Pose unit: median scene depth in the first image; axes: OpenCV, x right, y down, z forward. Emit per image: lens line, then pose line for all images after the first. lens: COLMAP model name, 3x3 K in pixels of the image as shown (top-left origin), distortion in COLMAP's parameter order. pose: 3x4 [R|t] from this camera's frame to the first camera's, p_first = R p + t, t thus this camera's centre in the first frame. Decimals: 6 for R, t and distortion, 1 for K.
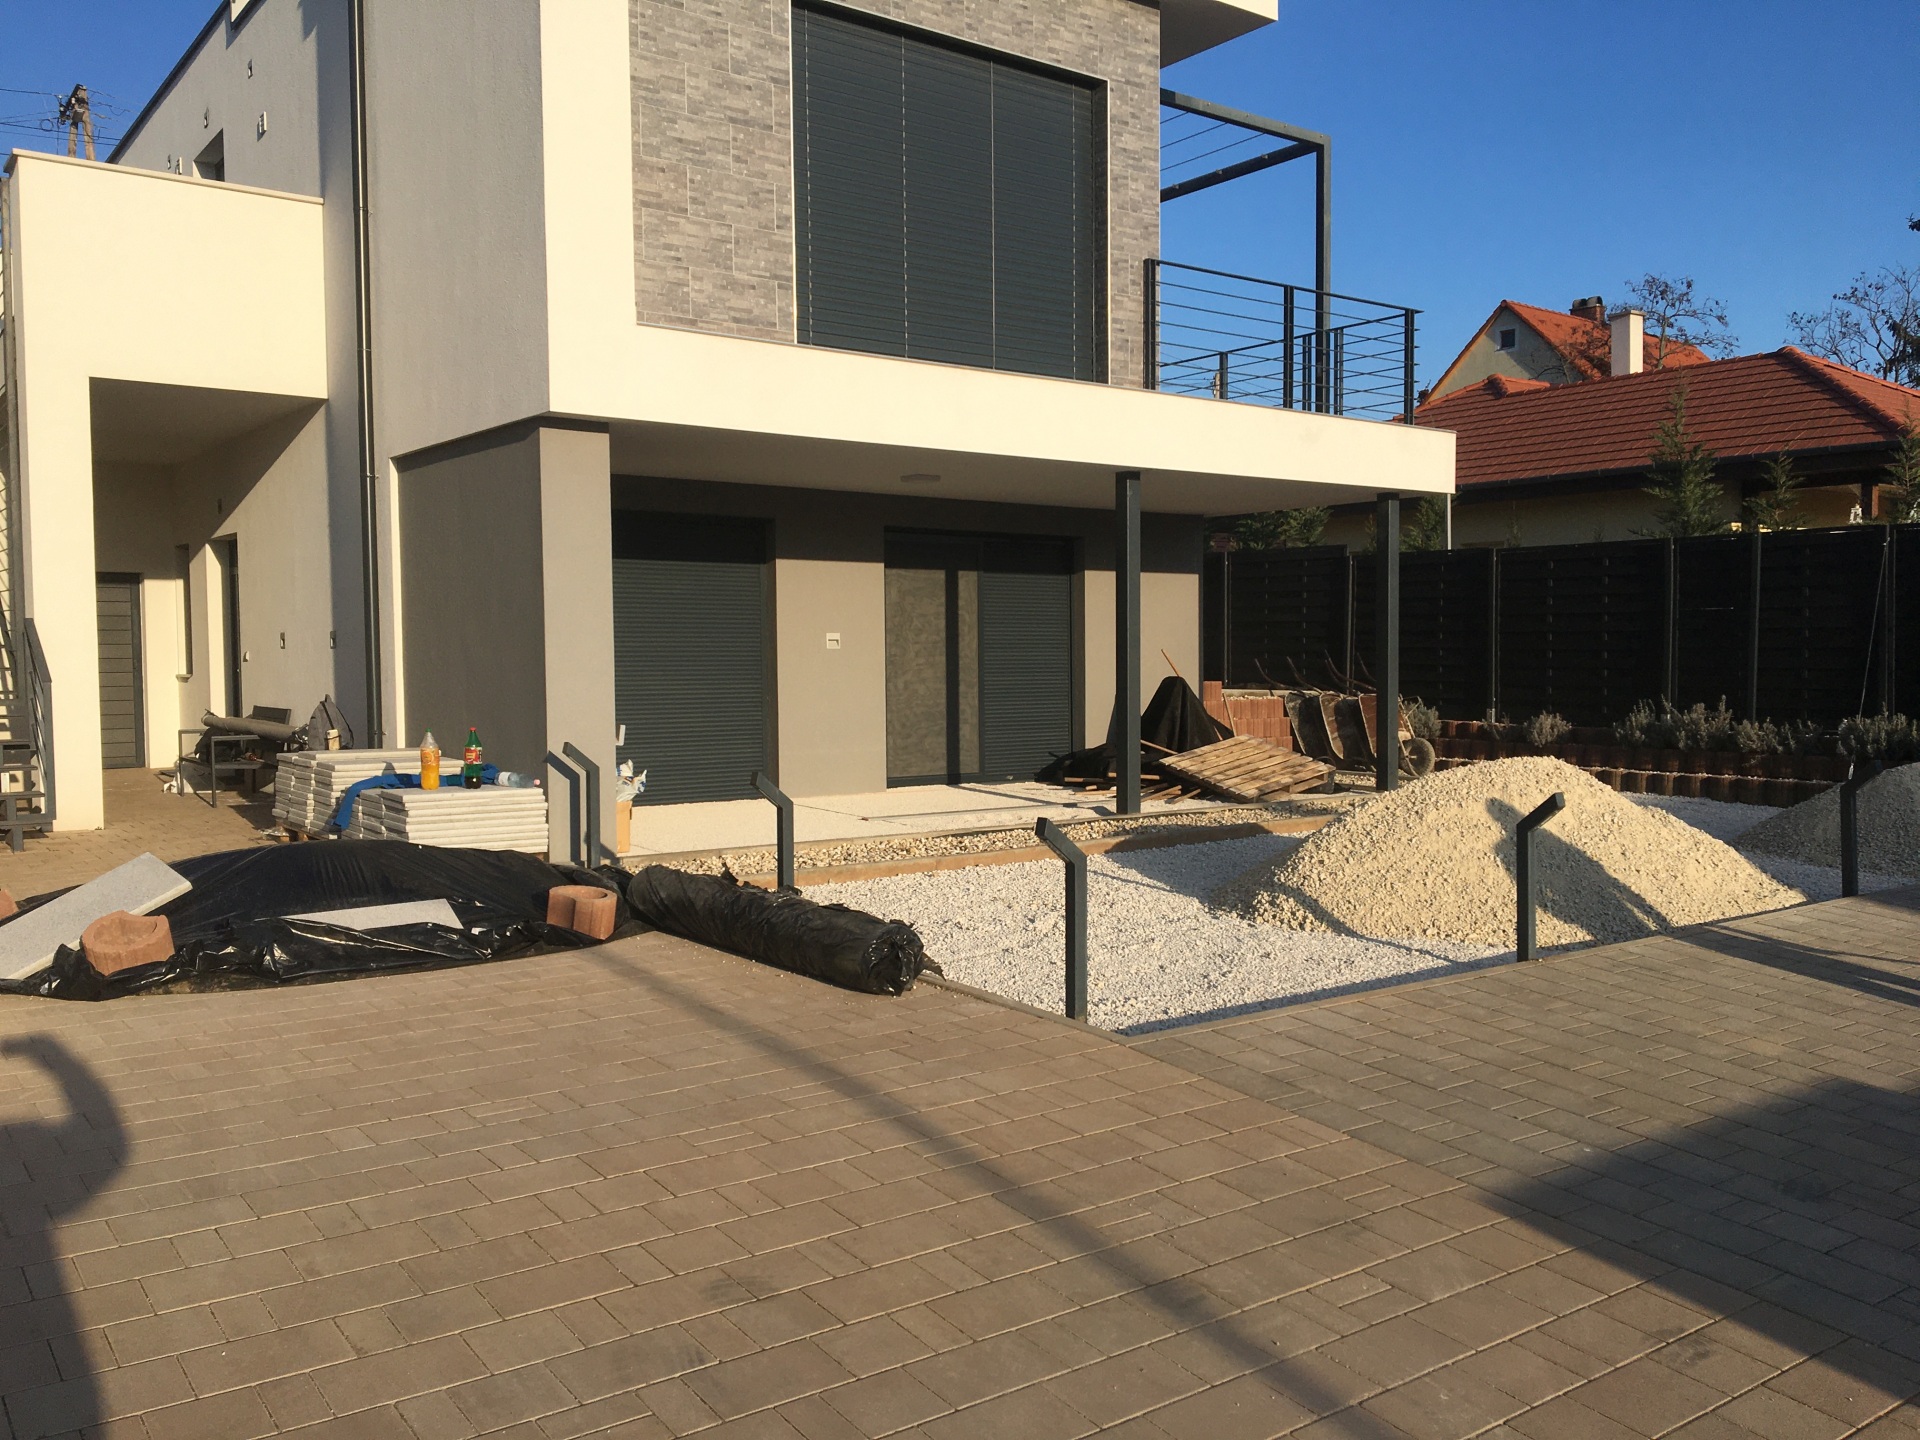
lens RADIAL K [[1614.8, 0, 959.6], [0, 1614.8, 721.4], [0, 0, 1]] dist [0.010779, -0.011823]
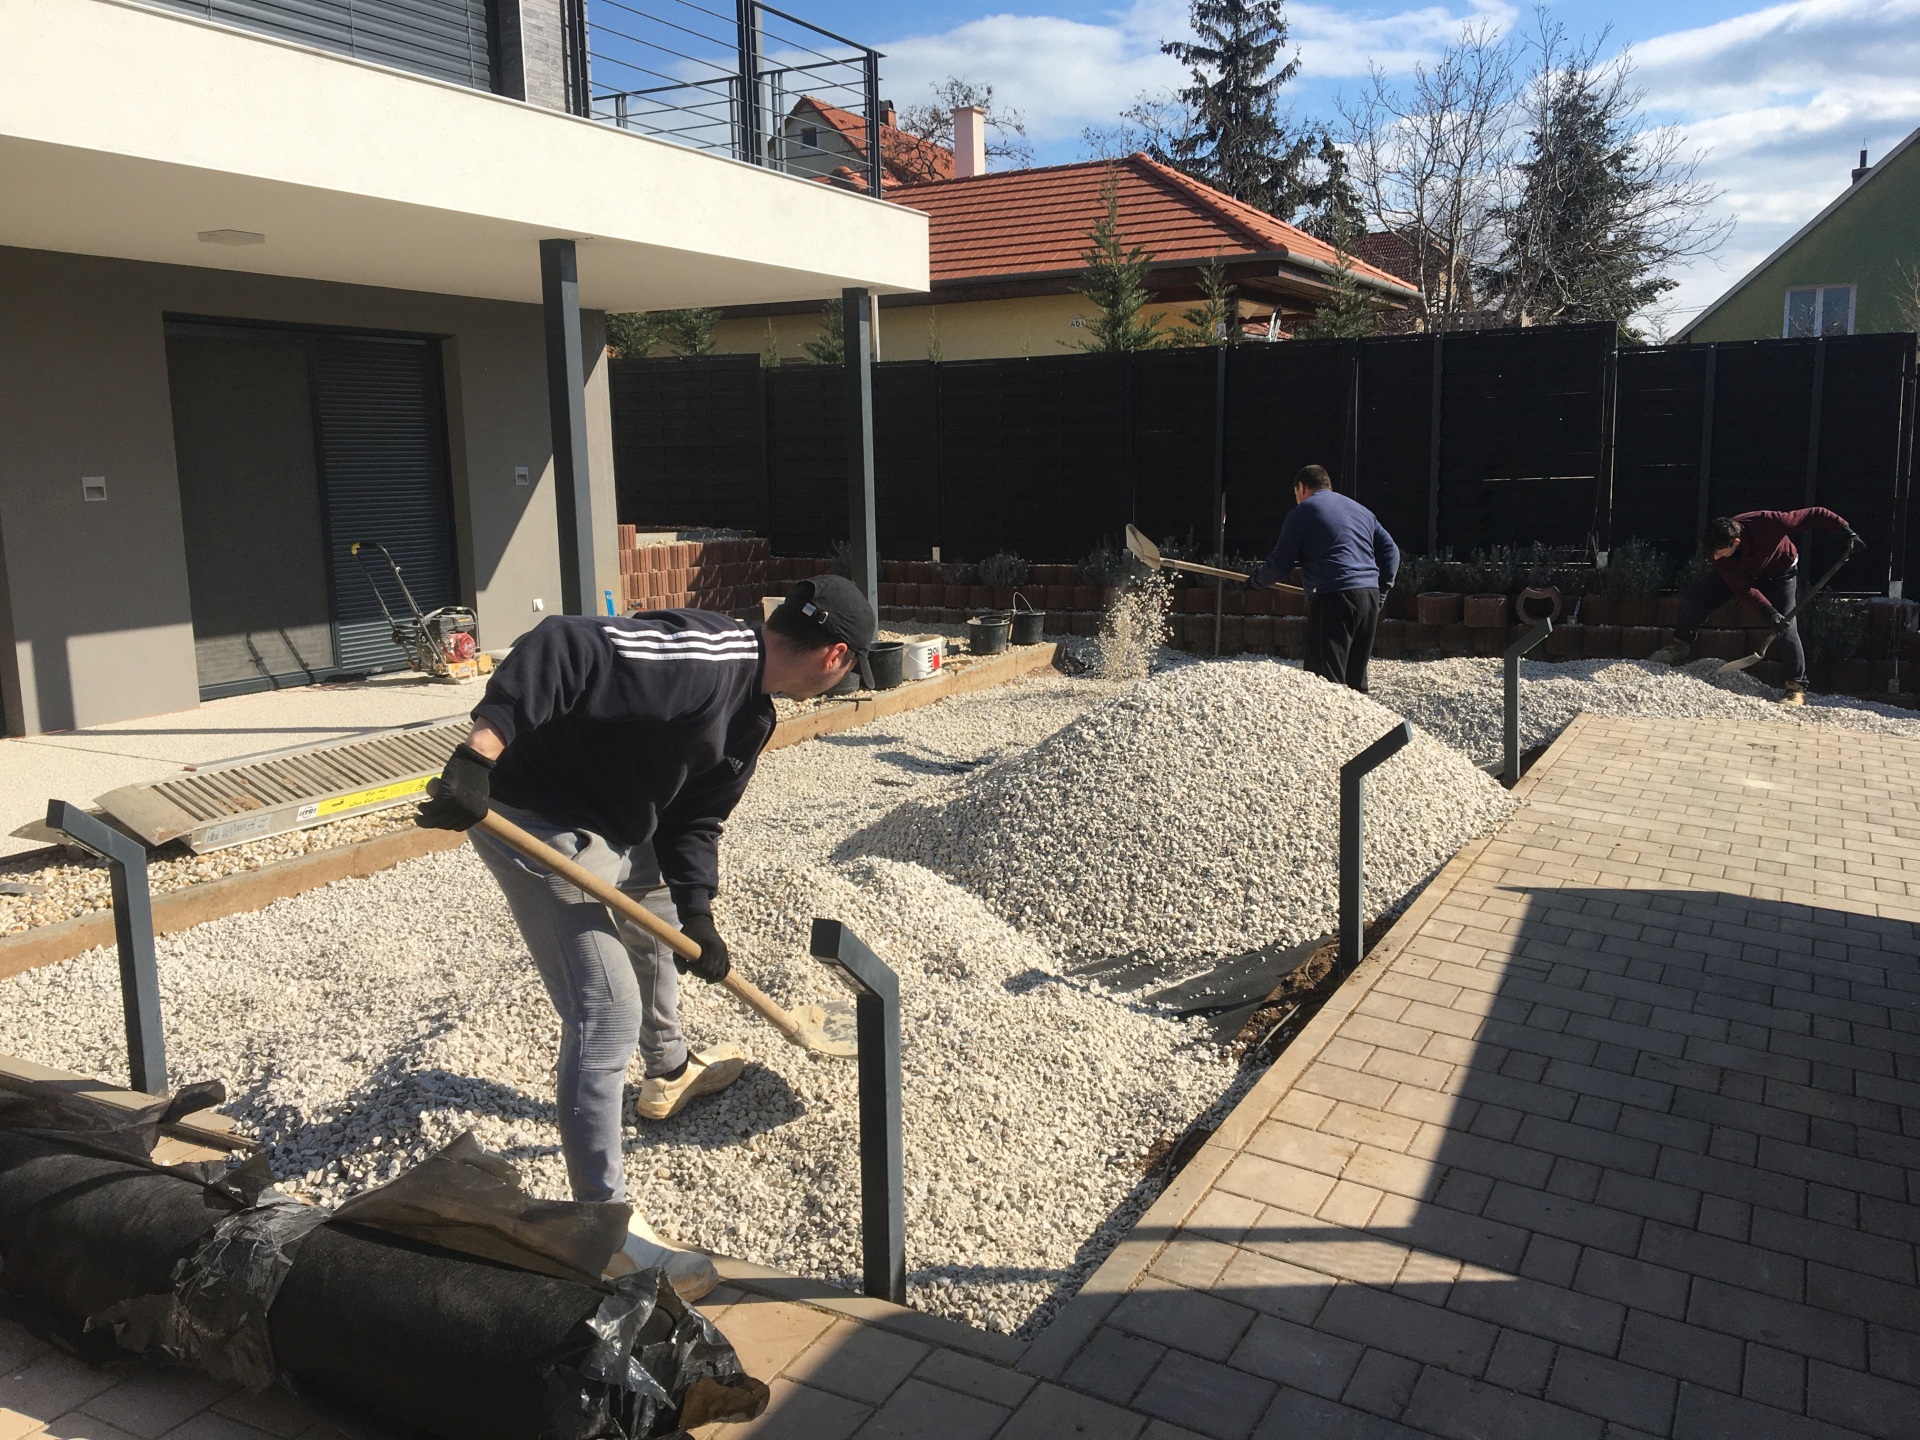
lens RADIAL K [[1614.8, 0, 961.3], [0, 1614.8, 720.9], [0, 0, 1]] dist [0.010779, -0.011823]
pose [[0.901251, -0.082095, 0.425449, -0.046329], [0.033212, 0.992087, 0.121080, -0.023559], [-0.432022, -0.094993, 0.896846, 0.238606]]
